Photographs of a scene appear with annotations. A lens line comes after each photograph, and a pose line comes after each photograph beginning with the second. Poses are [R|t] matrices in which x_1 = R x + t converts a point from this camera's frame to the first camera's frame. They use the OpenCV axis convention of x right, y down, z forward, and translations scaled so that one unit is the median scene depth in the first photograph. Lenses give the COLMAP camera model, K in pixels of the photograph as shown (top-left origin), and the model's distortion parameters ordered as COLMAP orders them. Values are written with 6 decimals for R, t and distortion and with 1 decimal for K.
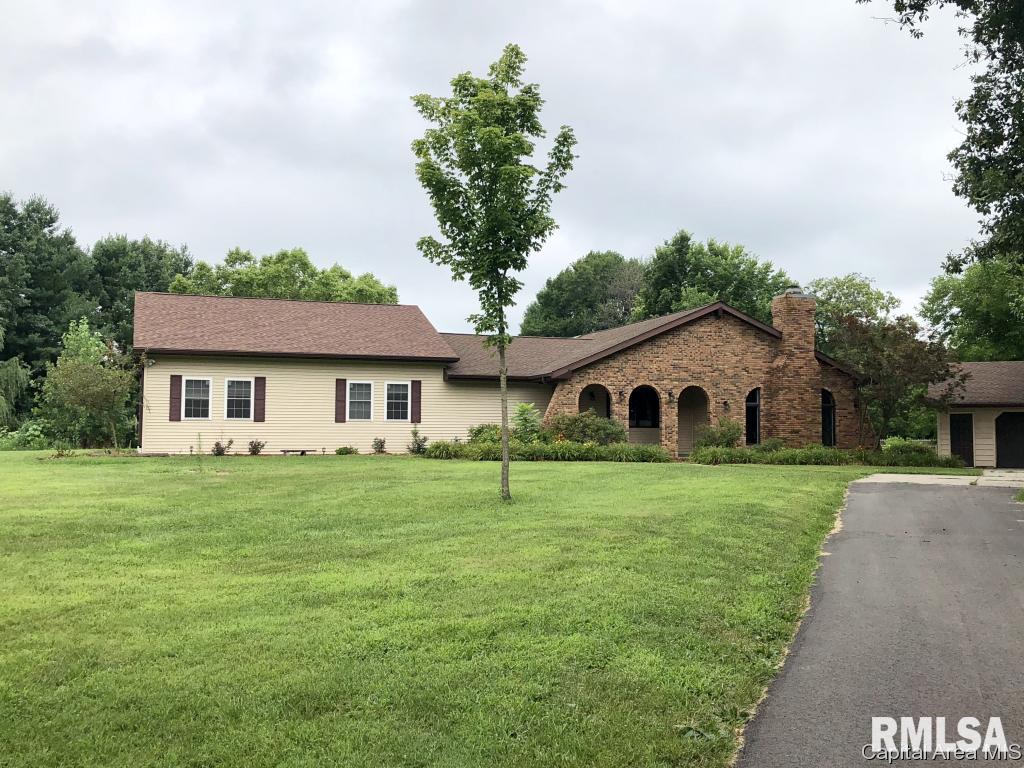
lens RADIAL K [[1088.6, 0, 510.6], [0, 1088.6, 381.4], [0, 0, 1]] dist [0.105080, 0.000000]
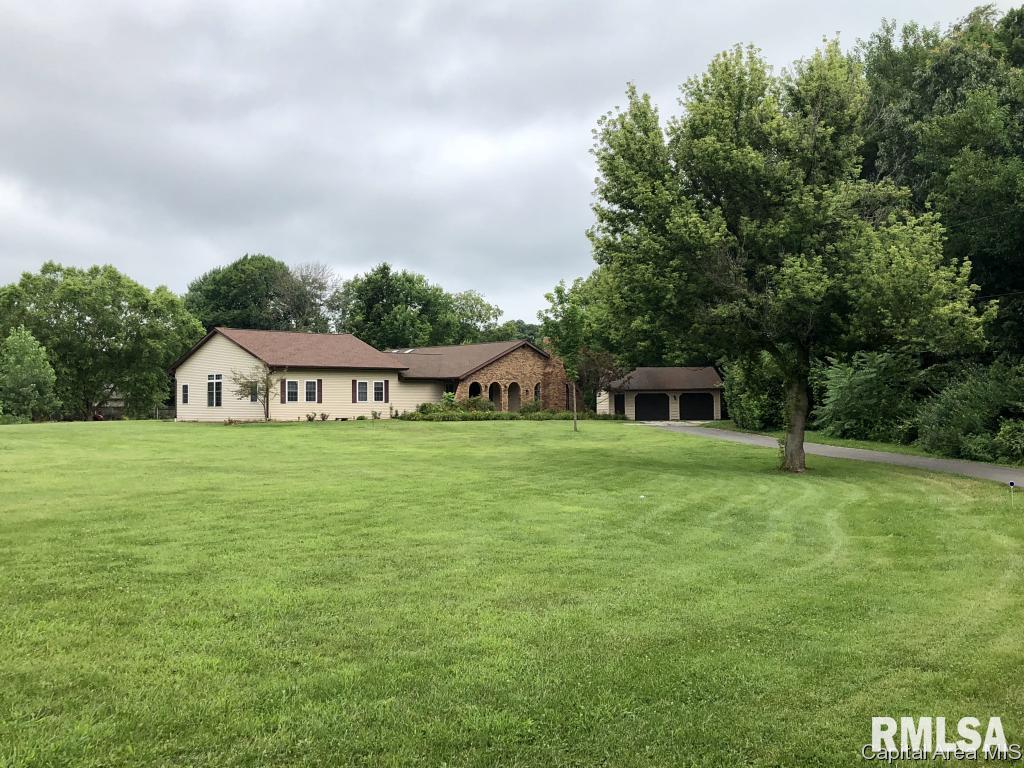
lens RADIAL K [[1088.6, 0, 513.0], [0, 1088.6, 384.3], [0, 0, 1]] dist [0.105080, 0.000000]
pose [[0.893975, -0.005646, 0.448082, -0.745046], [-0.009391, 0.999465, 0.031331, -0.055528], [-0.448019, -0.032217, 0.893443, -0.798420]]
